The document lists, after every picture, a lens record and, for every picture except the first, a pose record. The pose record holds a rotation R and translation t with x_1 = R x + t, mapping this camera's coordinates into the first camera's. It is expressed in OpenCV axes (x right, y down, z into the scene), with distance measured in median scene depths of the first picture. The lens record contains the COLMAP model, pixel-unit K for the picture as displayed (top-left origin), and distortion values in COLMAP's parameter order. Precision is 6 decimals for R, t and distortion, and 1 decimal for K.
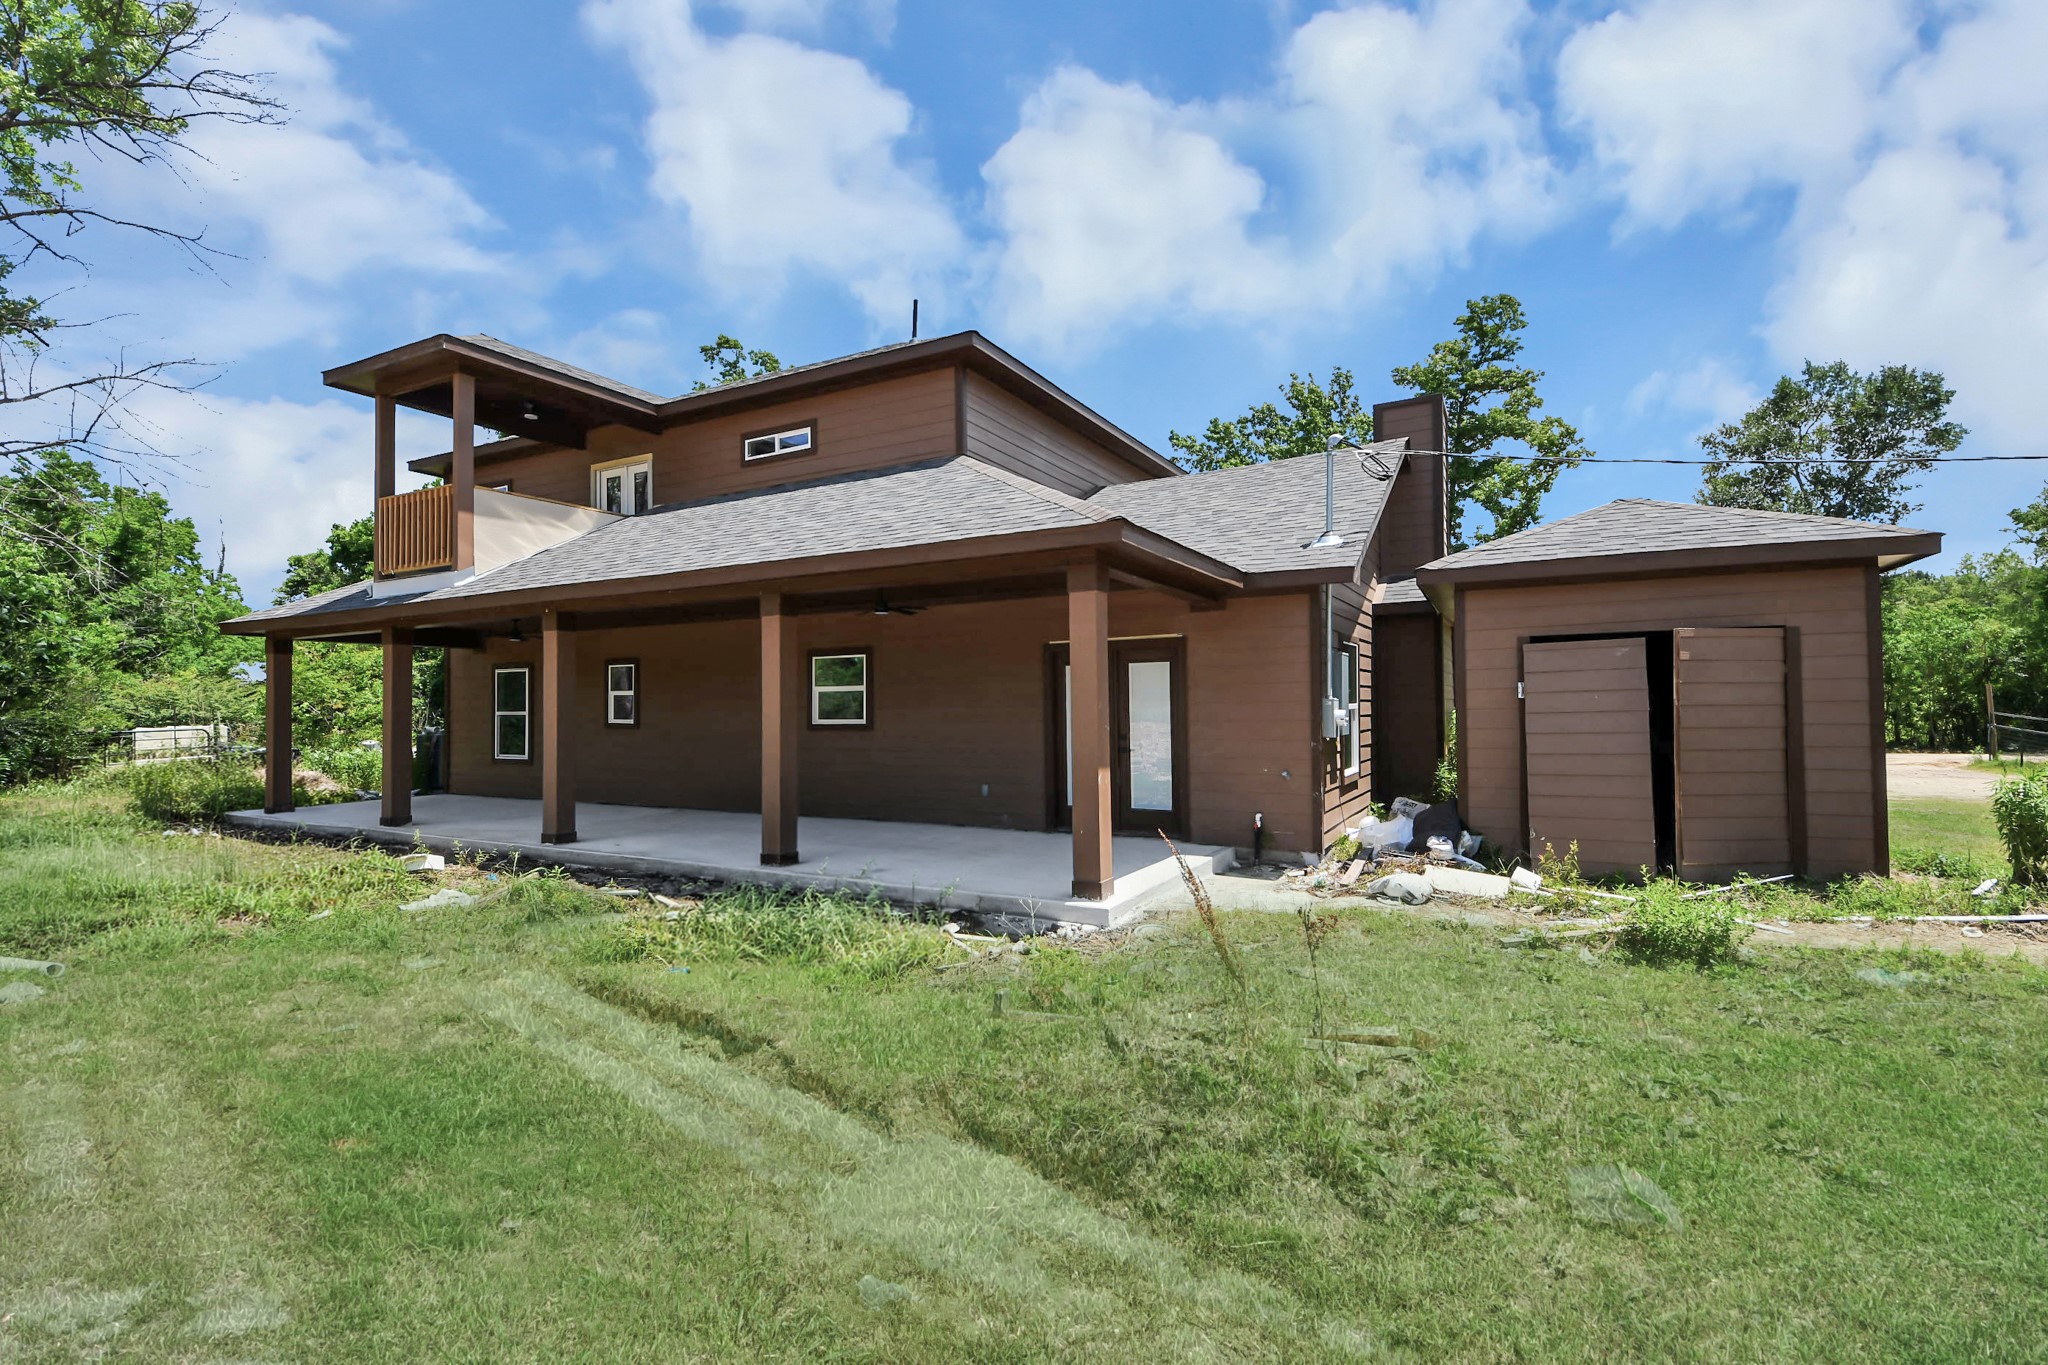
lens RADIAL K [[958.9, 0, 1016.9], [0, 958.9, 689.5], [0, 0, 1]] dist [0.002649, -0.004760]
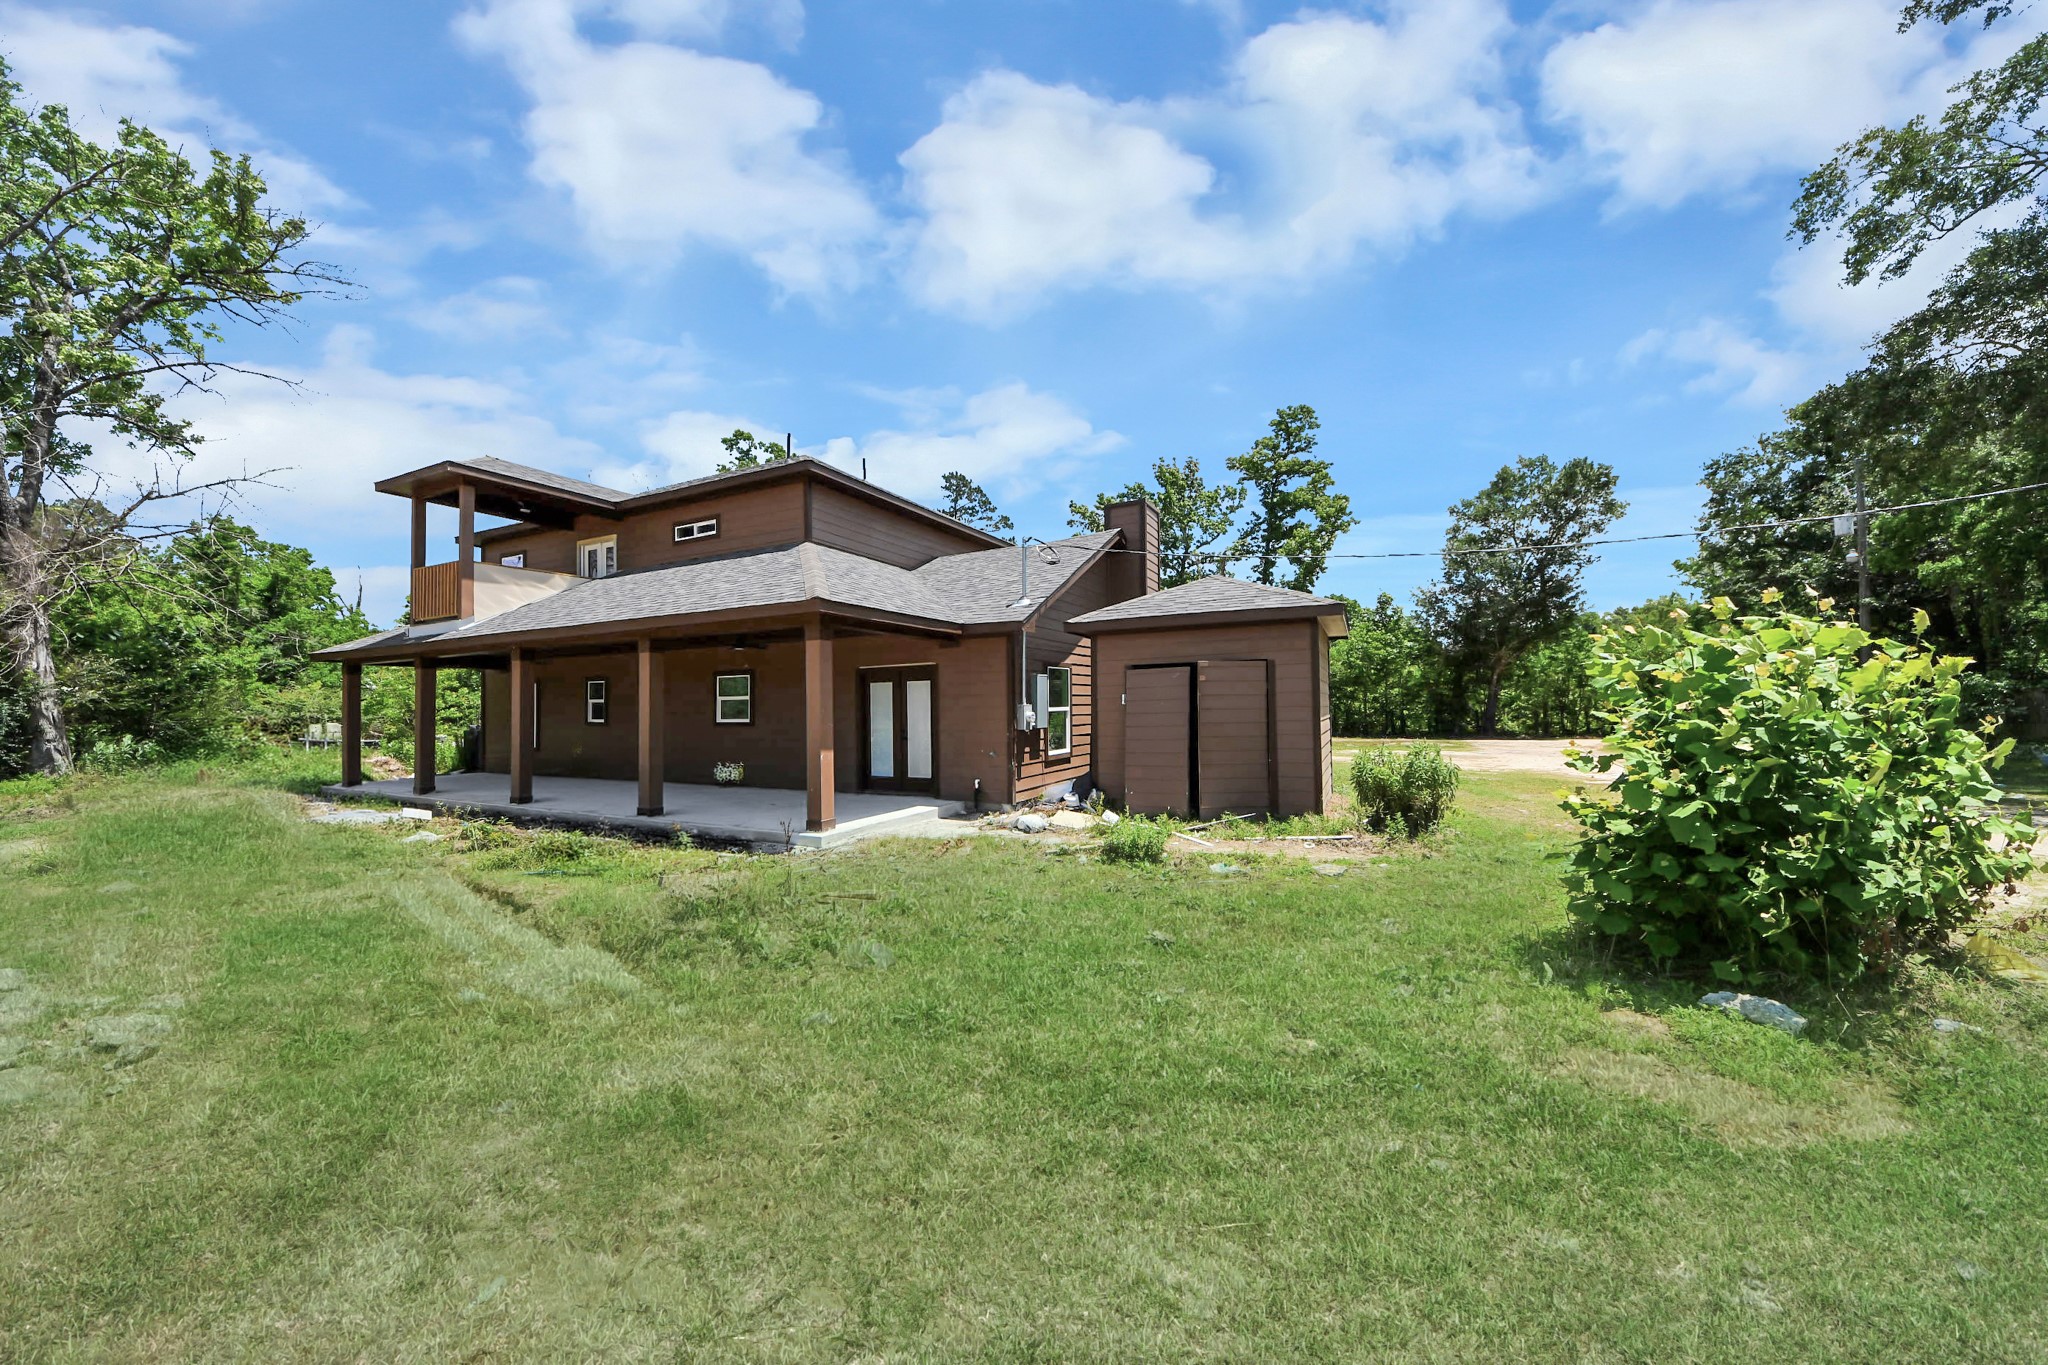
lens RADIAL K [[746.1, 0, 1027.9], [0, 746.1, 686.9], [0, 0, 1]] dist [0.011427, -0.008313]
pose [[0.999775, -0.003776, 0.020884, 0.207906], [0.003925, 0.999967, -0.007097, -0.006786], [-0.020857, 0.007177, 0.999757, -0.132860]]
